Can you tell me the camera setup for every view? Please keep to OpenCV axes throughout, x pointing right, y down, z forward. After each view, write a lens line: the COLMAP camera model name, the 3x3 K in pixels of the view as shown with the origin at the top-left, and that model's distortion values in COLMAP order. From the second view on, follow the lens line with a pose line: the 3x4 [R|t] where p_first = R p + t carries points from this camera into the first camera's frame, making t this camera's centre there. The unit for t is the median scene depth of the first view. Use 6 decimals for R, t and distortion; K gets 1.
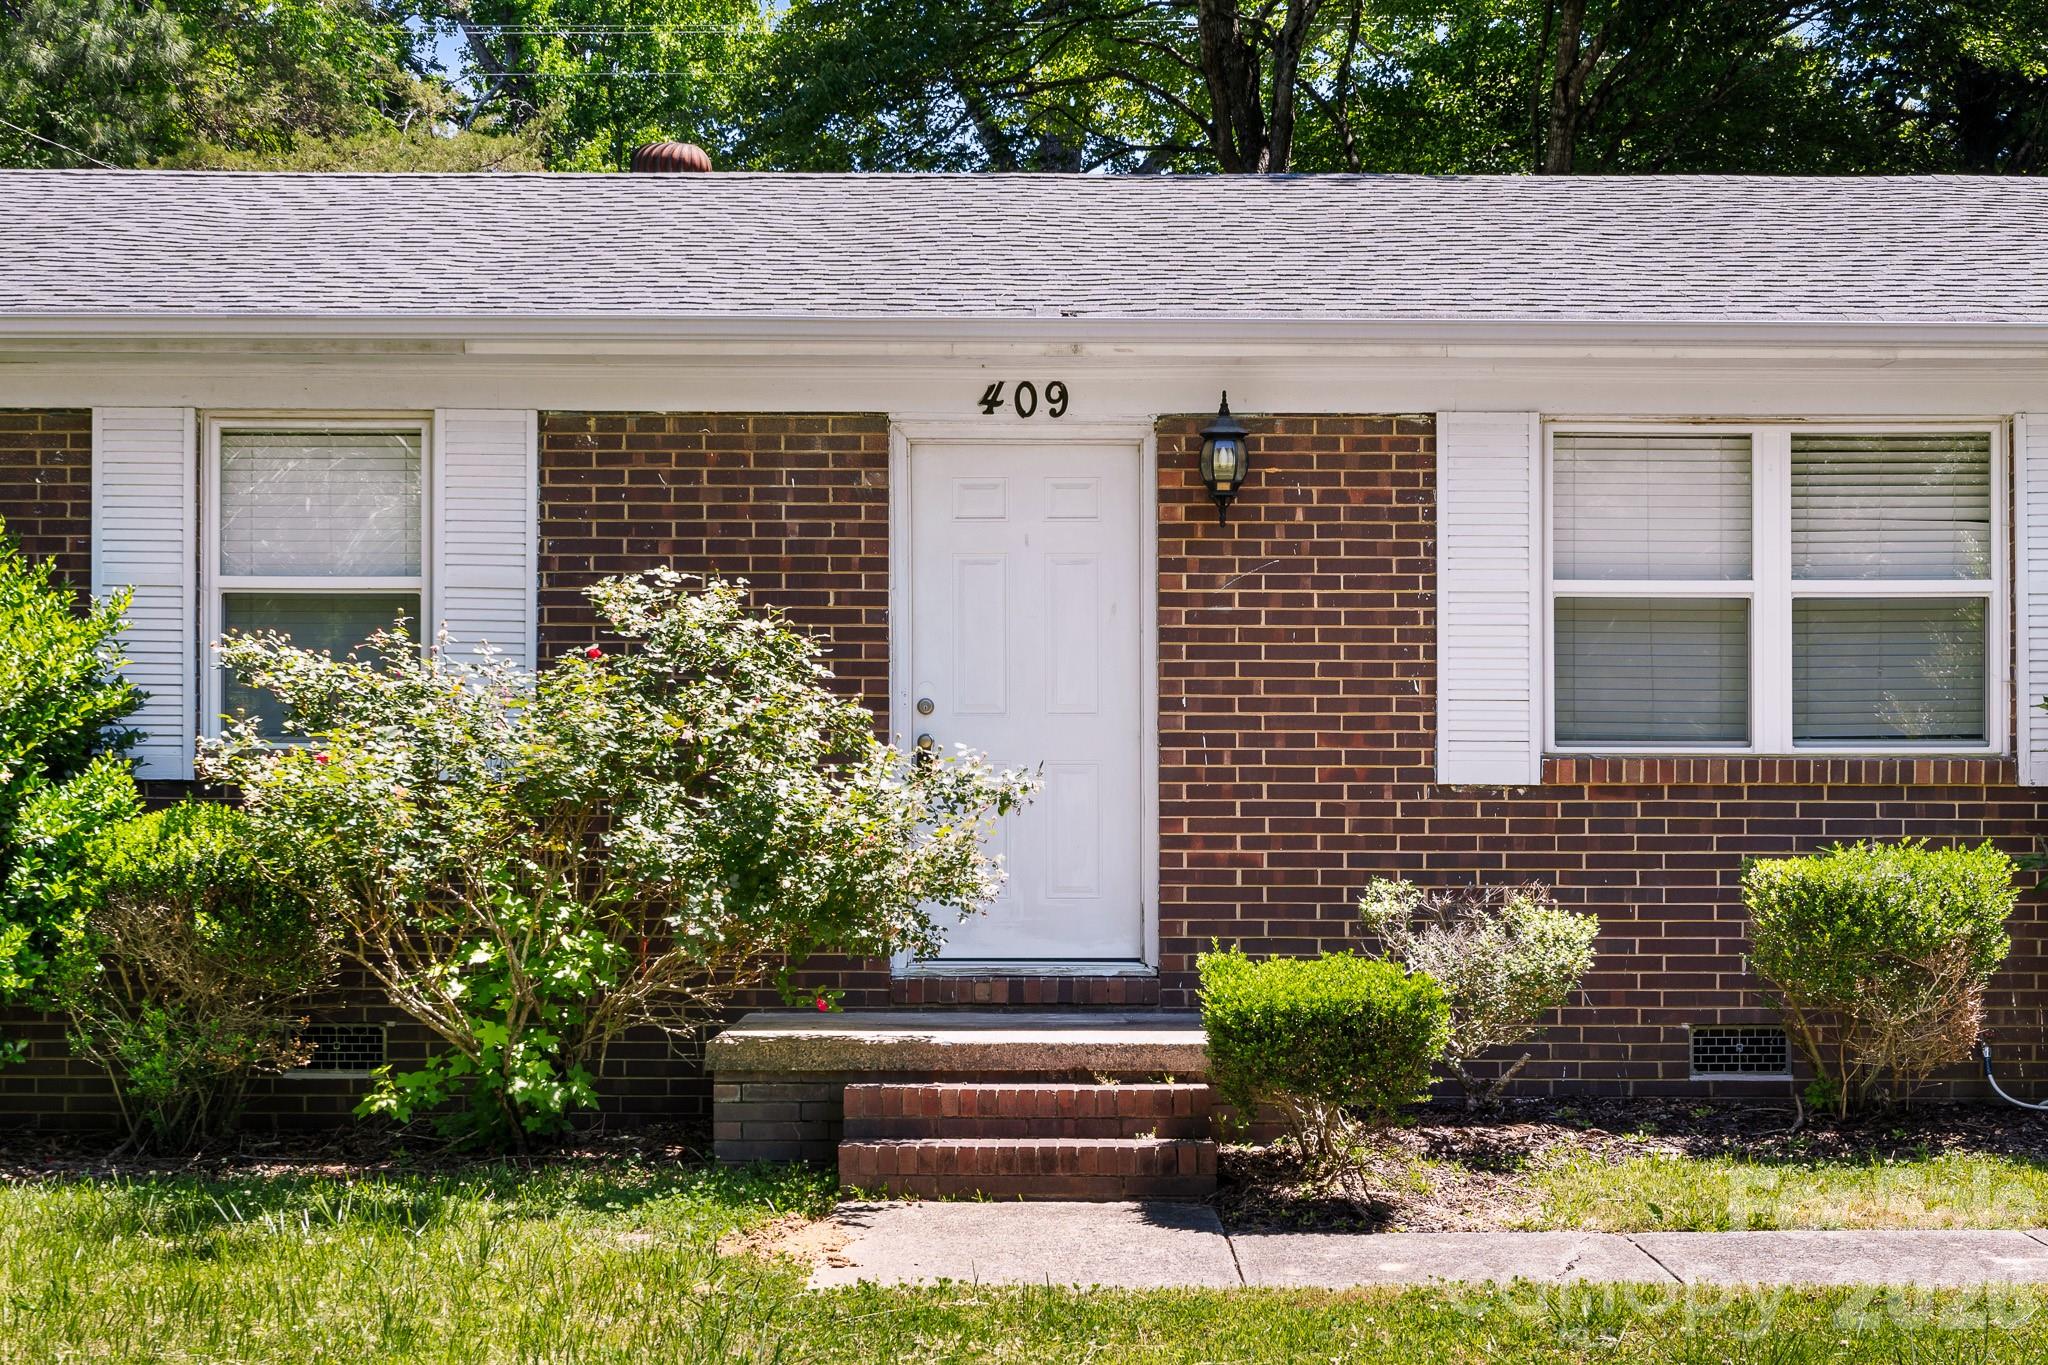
lens RADIAL K [[3043.9, 0, 1025.6], [0, 3043.9, 842.1], [0, 0, 1]] dist [-0.010037, -0.003198]
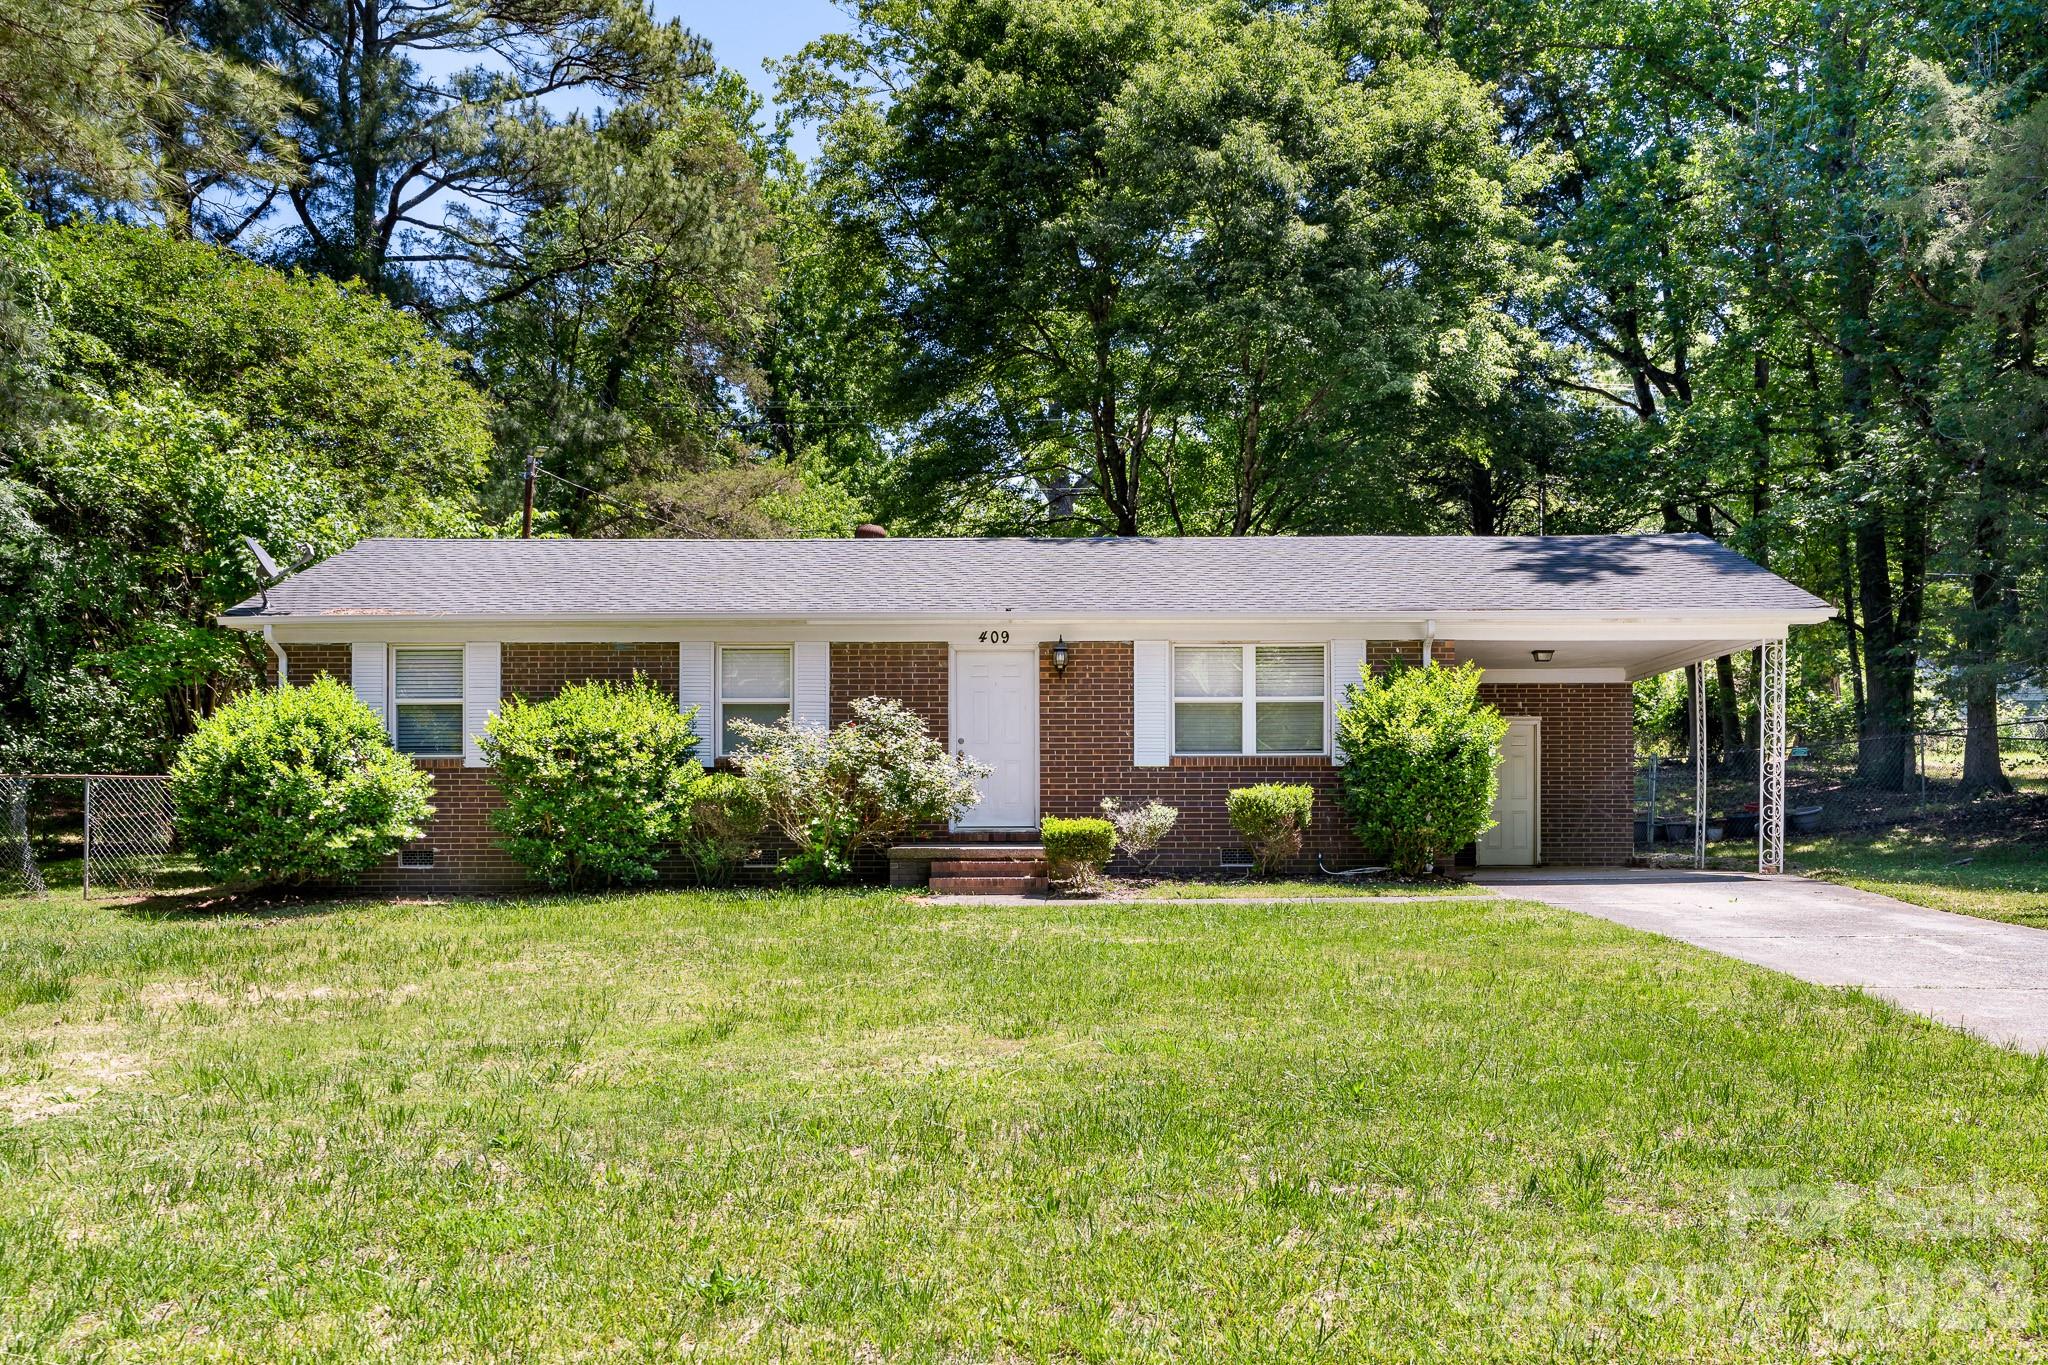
lens RADIAL K [[1973.7, 0, 1067.4], [0, 1973.7, 708.0], [0, 0, 1]] dist [0.005453, 0.010050]
pose [[0.999977, -0.005424, -0.004160, 0.083523], [0.005157, 0.998093, -0.061504, 0.044113], [0.004486, 0.061481, 0.998098, -0.967295]]
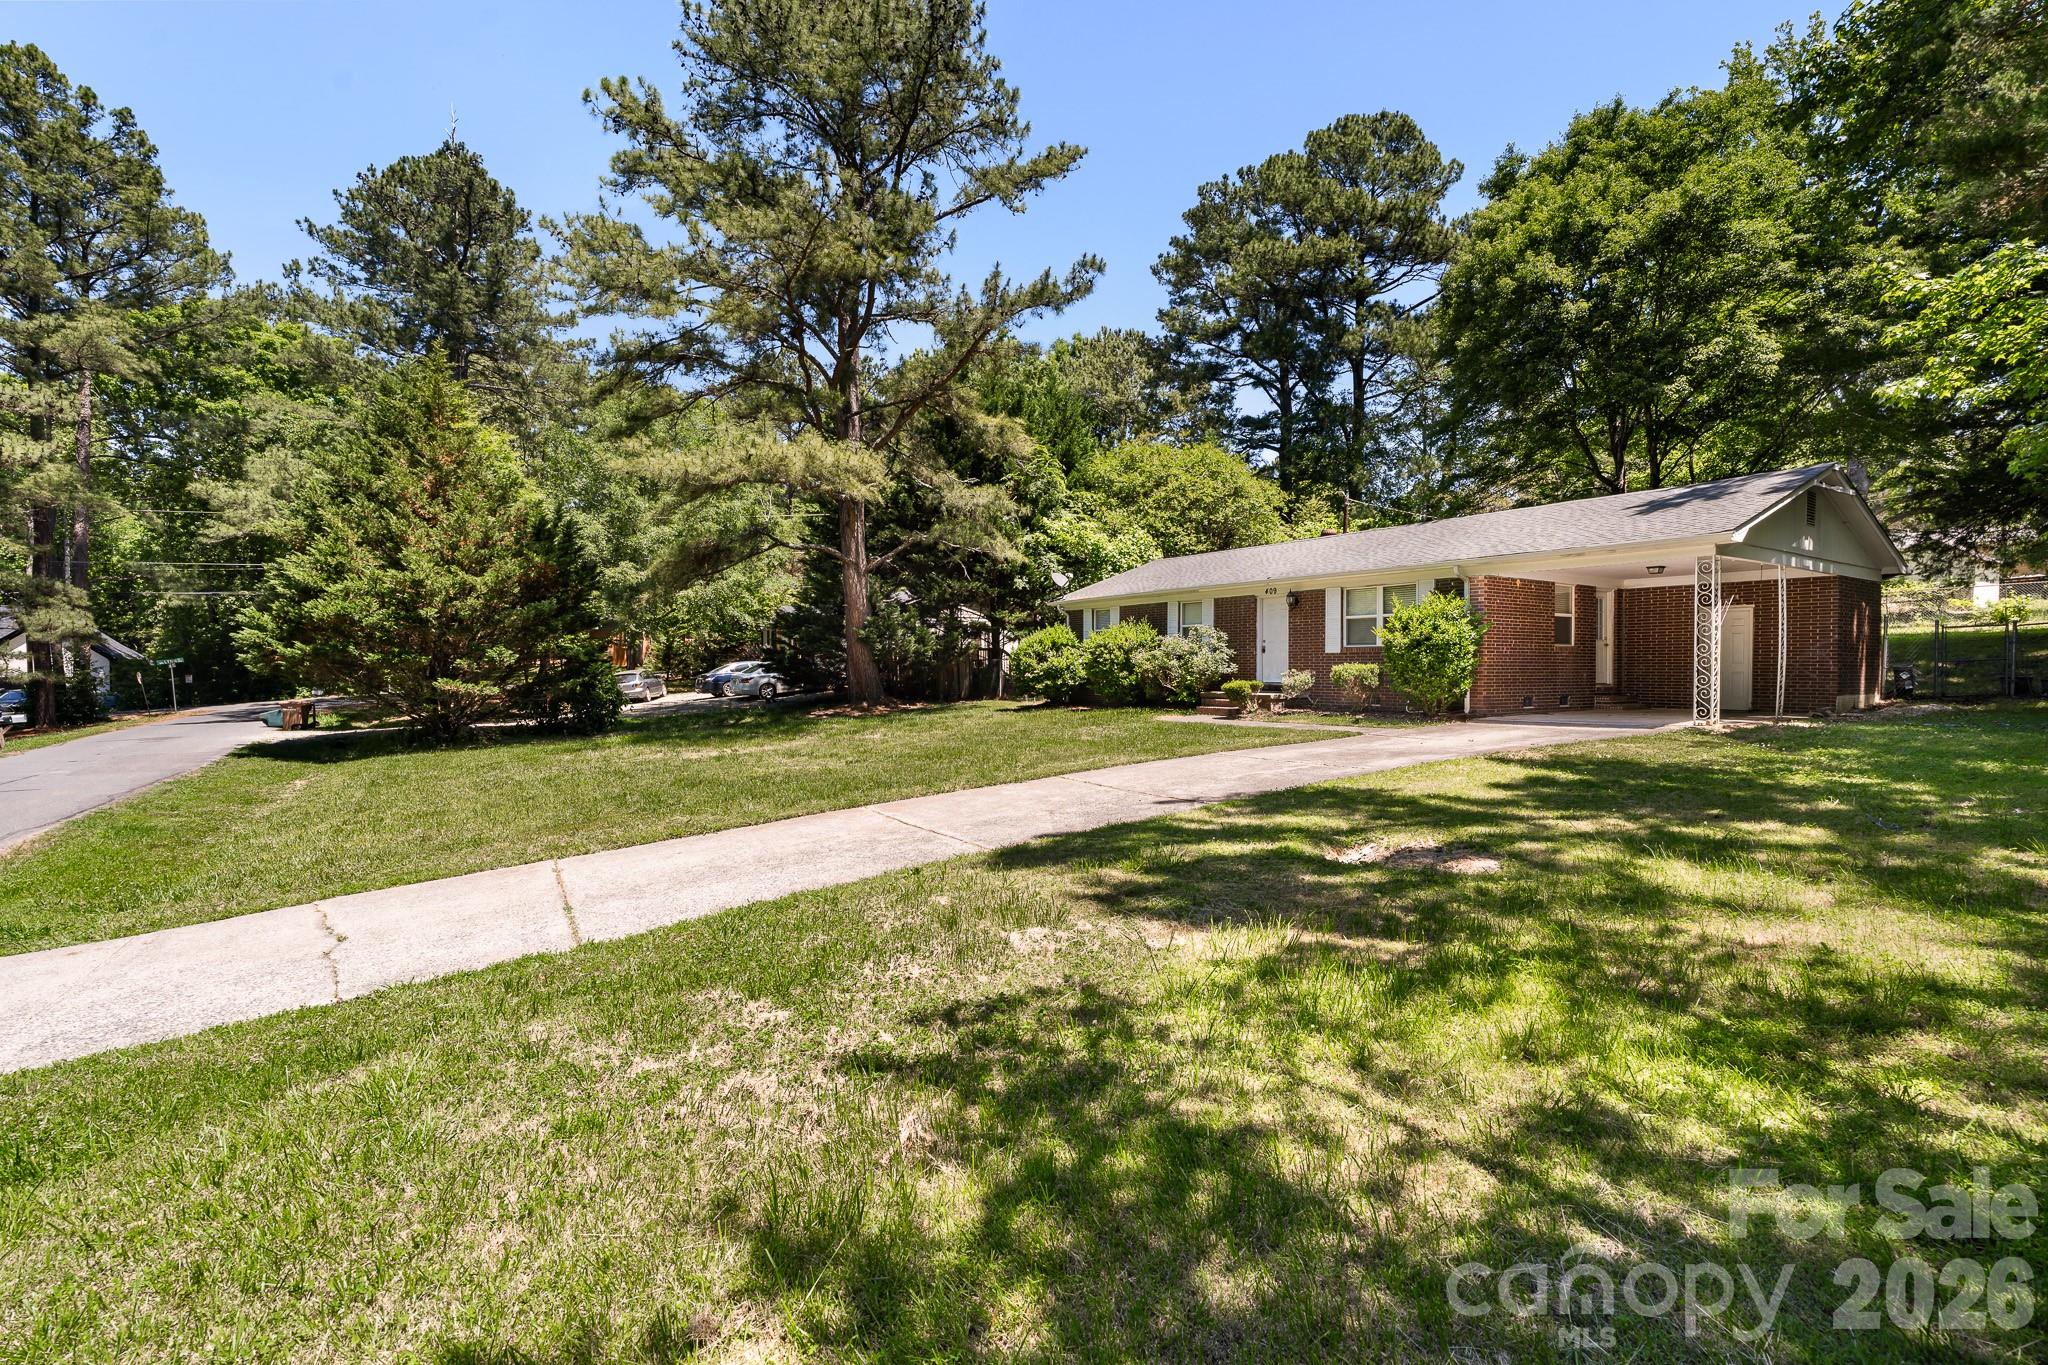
lens RADIAL K [[923.5, 0, 1024.0], [0, 923.5, 682.5], [0, 0, 1]] dist [-0.000064, 0.004285]
pose [[0.553827, 0.012296, -0.832541, 1.368123], [0.013308, 0.999633, 0.023616, -0.012108], [0.832525, -0.024159, 0.553460, -0.490364]]
